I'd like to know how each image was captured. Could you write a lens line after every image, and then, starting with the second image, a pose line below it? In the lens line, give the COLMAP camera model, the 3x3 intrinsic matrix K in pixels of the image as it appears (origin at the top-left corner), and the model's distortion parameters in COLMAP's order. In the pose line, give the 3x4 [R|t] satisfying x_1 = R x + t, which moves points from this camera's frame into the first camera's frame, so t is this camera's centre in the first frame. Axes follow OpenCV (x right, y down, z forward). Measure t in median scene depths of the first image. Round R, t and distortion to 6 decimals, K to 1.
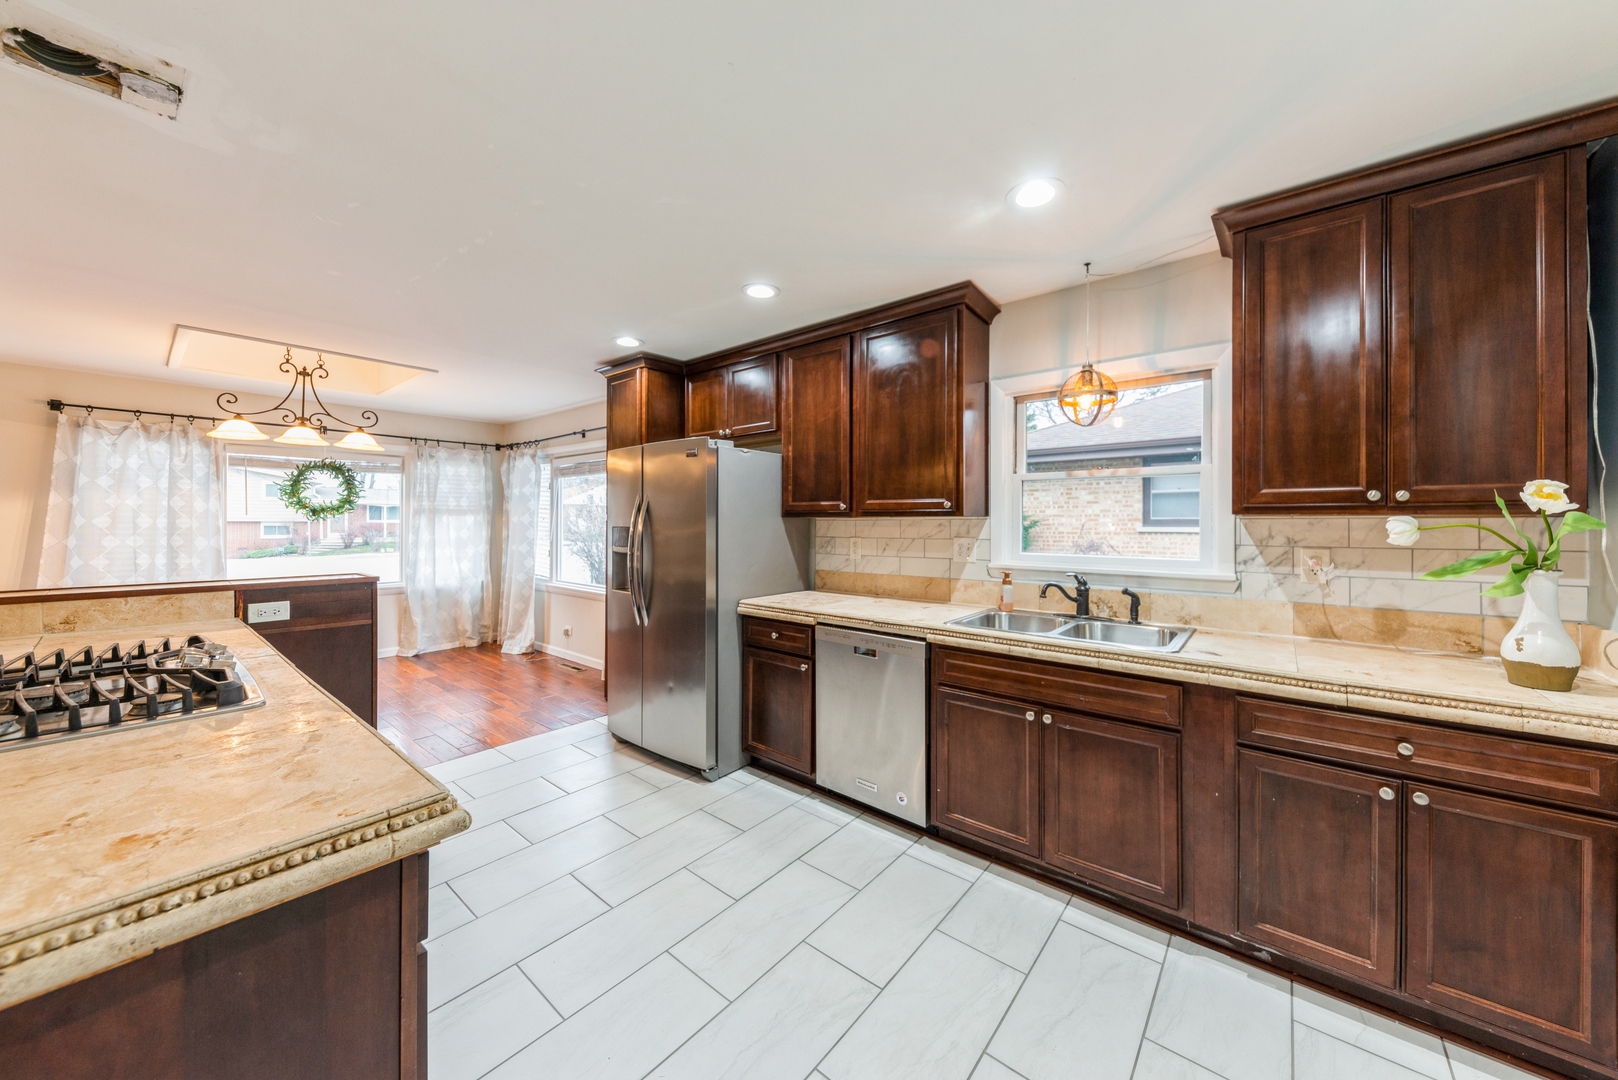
lens RADIAL K [[575.3, 0, 816.4], [0, 575.3, 526.6], [0, 0, 1]] dist [0.005854, 0.000140]
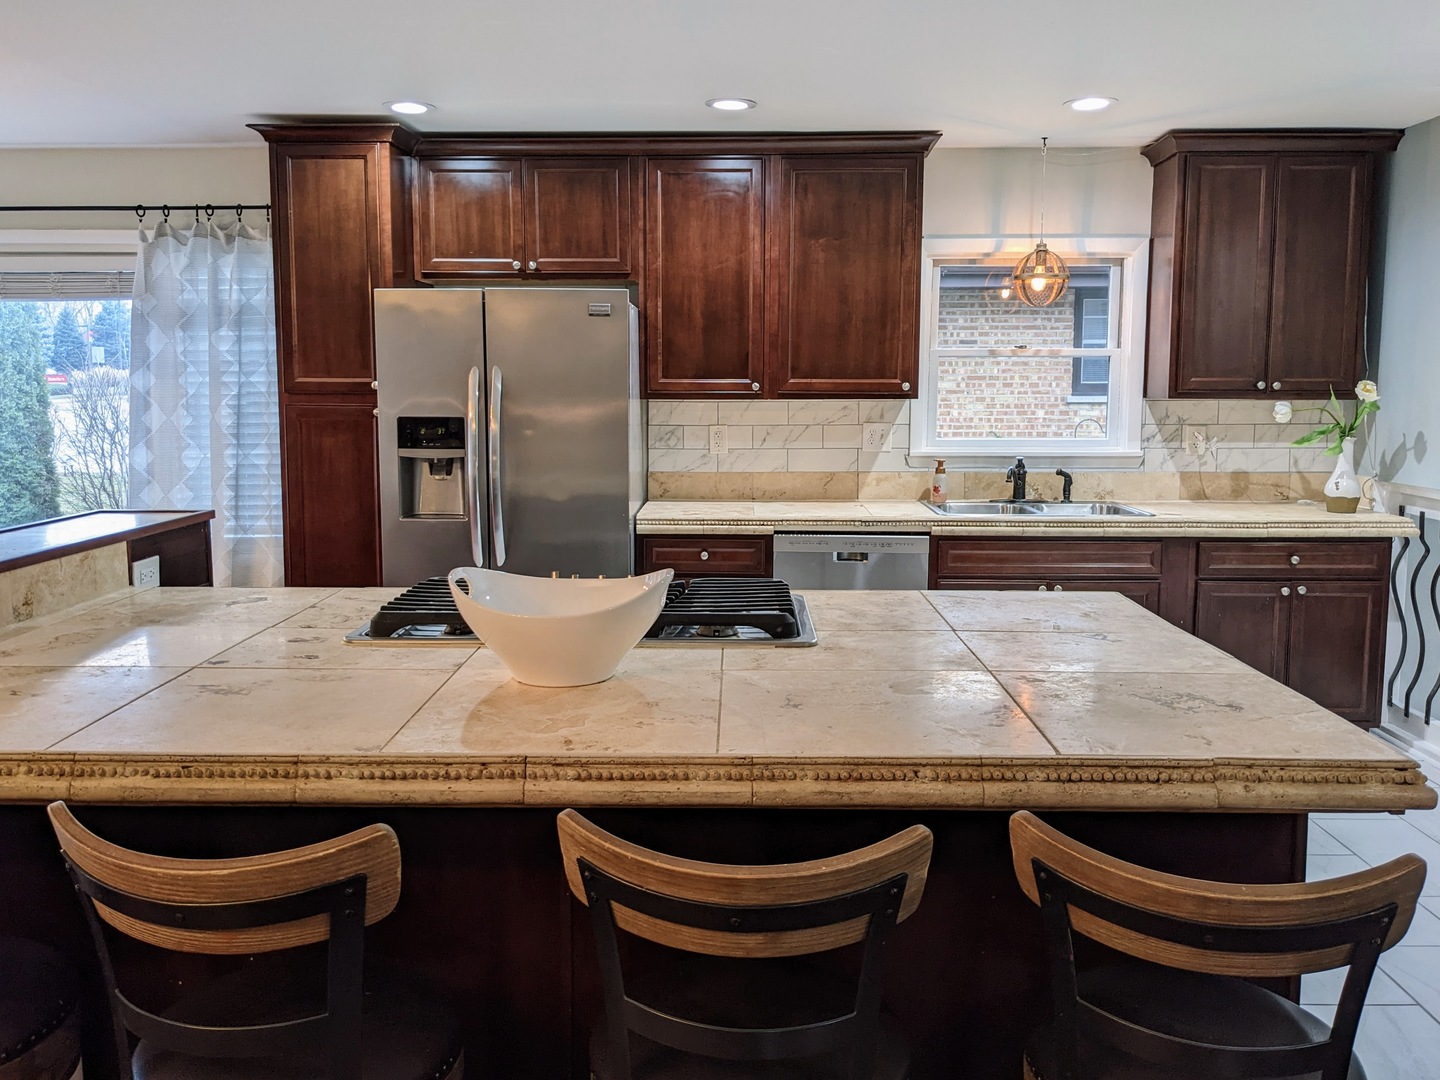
lens RADIAL K [[1229.4, 0, 716.1], [0, 1229.4, 538.7], [0, 0, 1]] dist [0.068435, -0.000542]
pose [[0.792416, -0.080009, 0.604711, -1.252289], [0.005204, 0.992211, 0.124459, -0.046331], [-0.609959, -0.095477, 0.786660, -0.364572]]
